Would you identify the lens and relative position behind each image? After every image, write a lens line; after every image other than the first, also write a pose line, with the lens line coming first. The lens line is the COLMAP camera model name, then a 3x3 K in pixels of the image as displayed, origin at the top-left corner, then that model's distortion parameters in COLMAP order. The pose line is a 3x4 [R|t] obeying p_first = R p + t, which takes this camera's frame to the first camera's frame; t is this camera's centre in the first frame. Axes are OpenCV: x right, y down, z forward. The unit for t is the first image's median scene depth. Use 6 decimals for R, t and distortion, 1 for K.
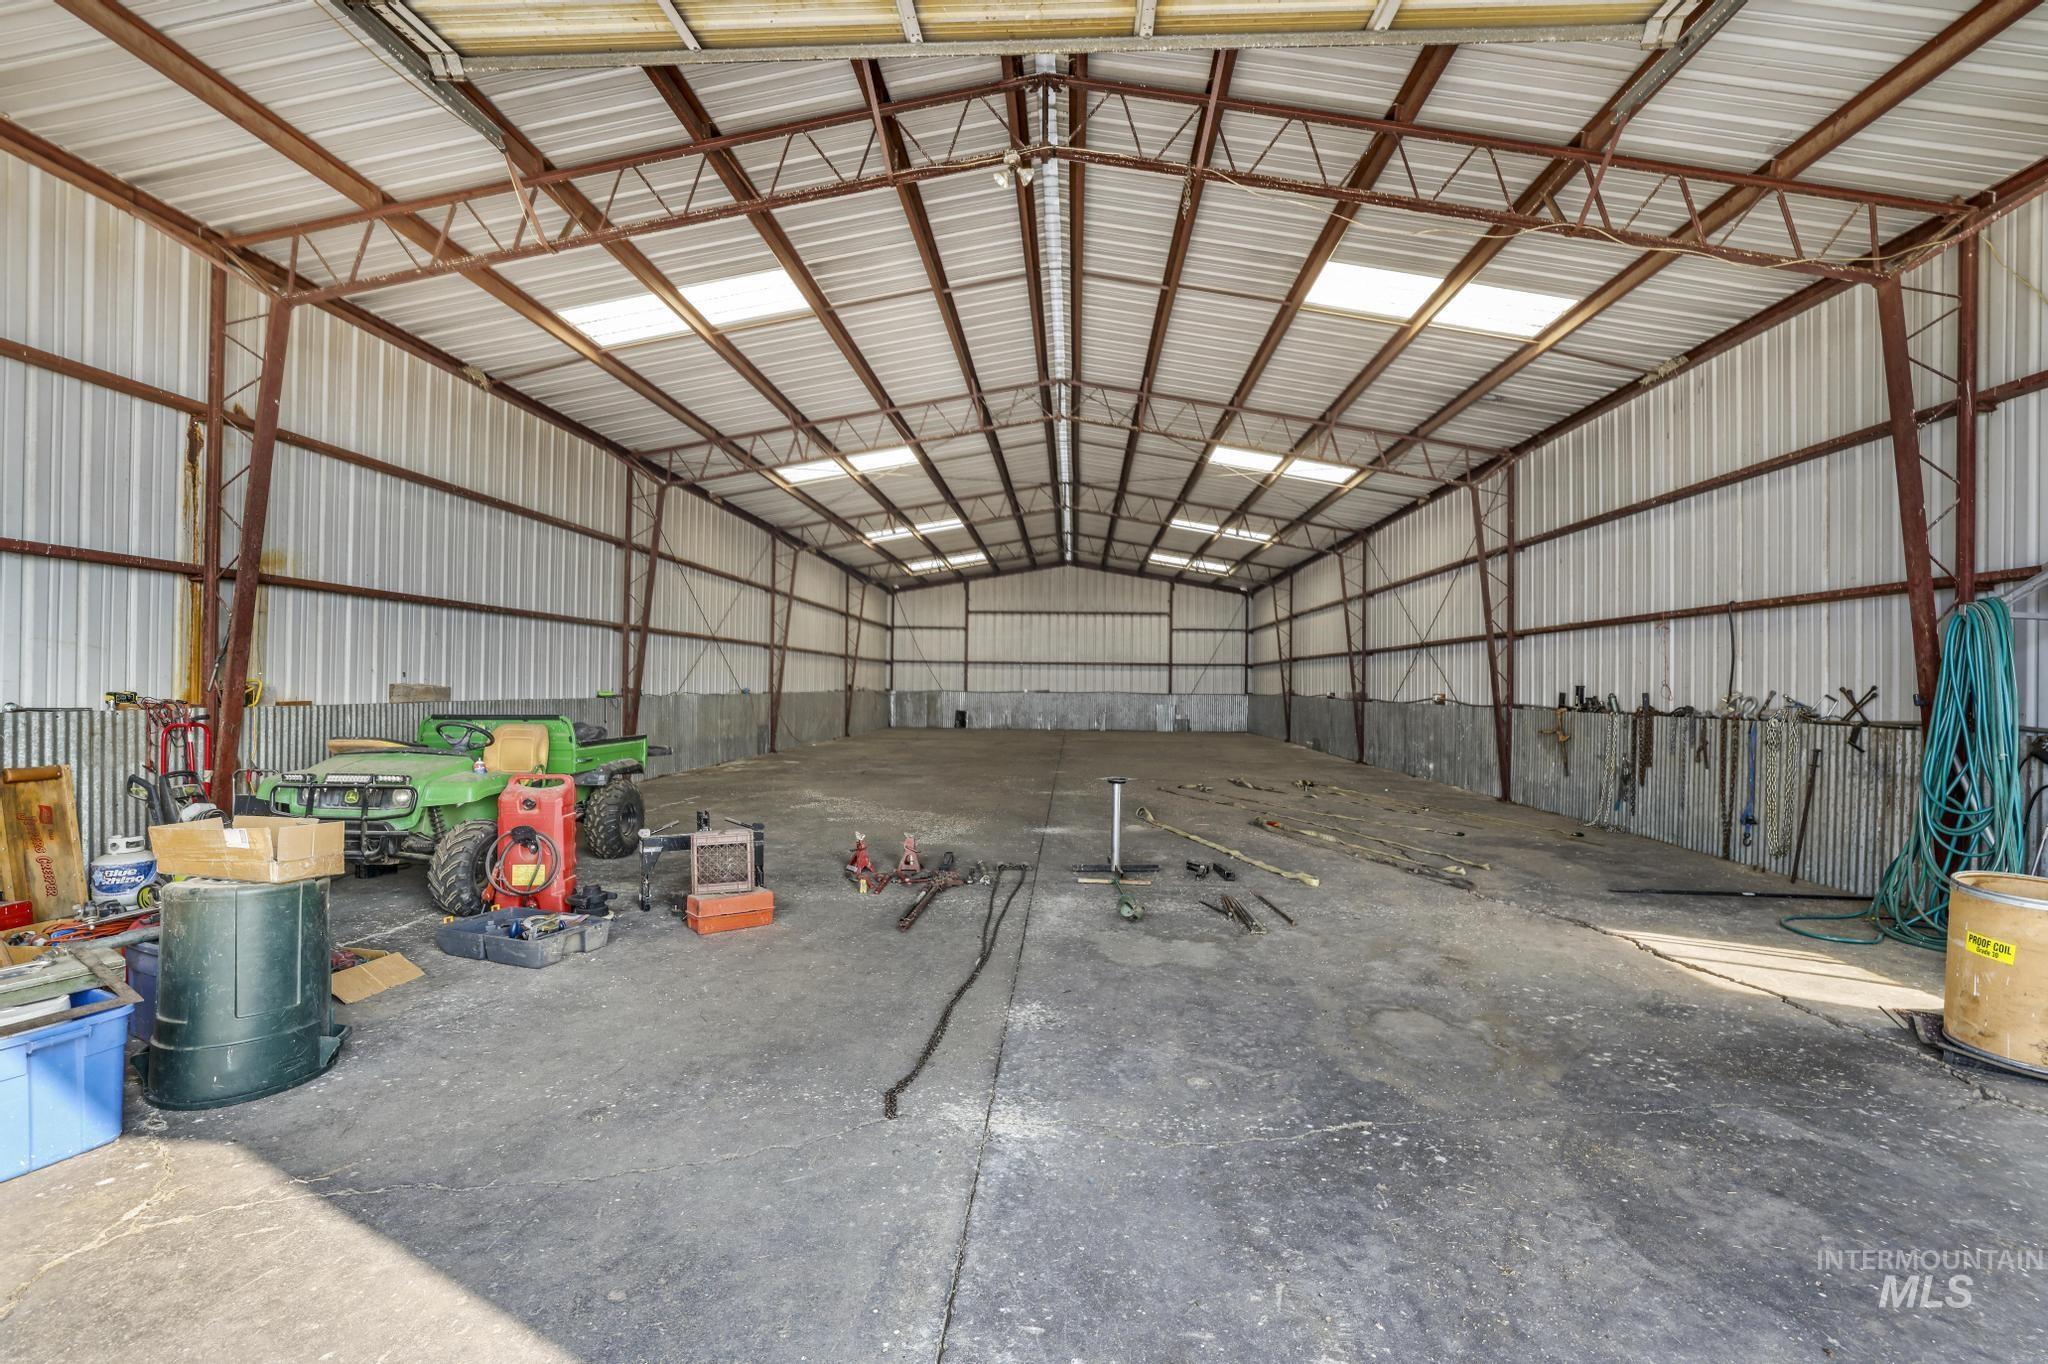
lens RADIAL K [[914.4, 0, 1026.5], [0, 914.4, 666.8], [0, 0, 1]] dist [-0.043544, 0.017263]
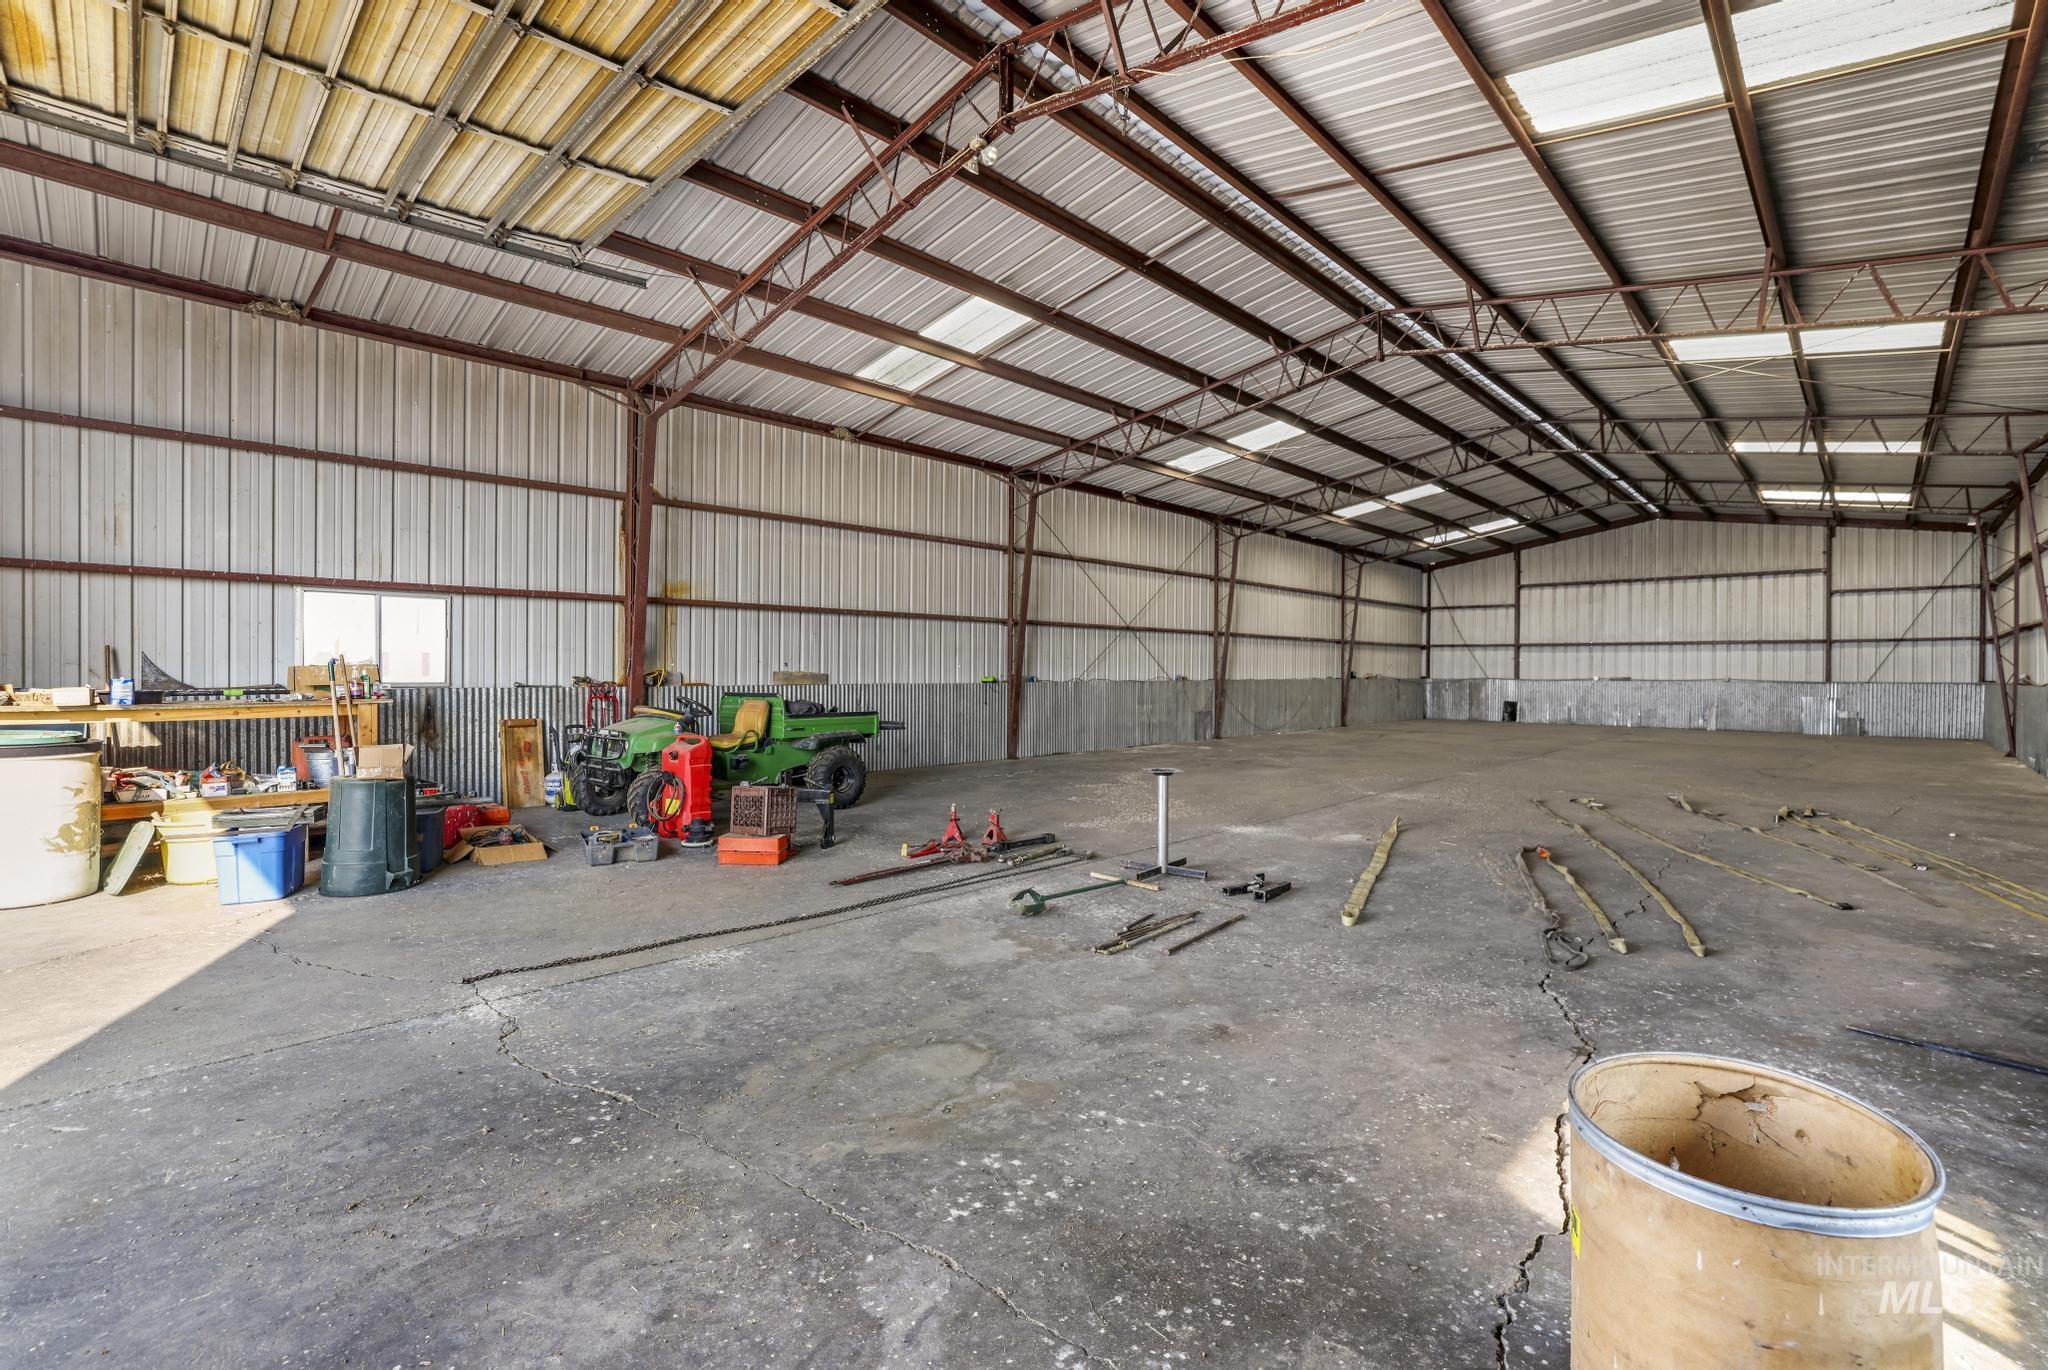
lens RADIAL K [[914.4, 0, 1026.5], [0, 914.4, 669.8], [0, 0, 1]] dist [-0.043544, 0.017263]
pose [[0.749511, -0.007286, -0.661952, 0.183542], [0.016820, 0.999826, 0.008039, 0.004320], [0.661779, -0.017160, 0.749503, 0.074246]]
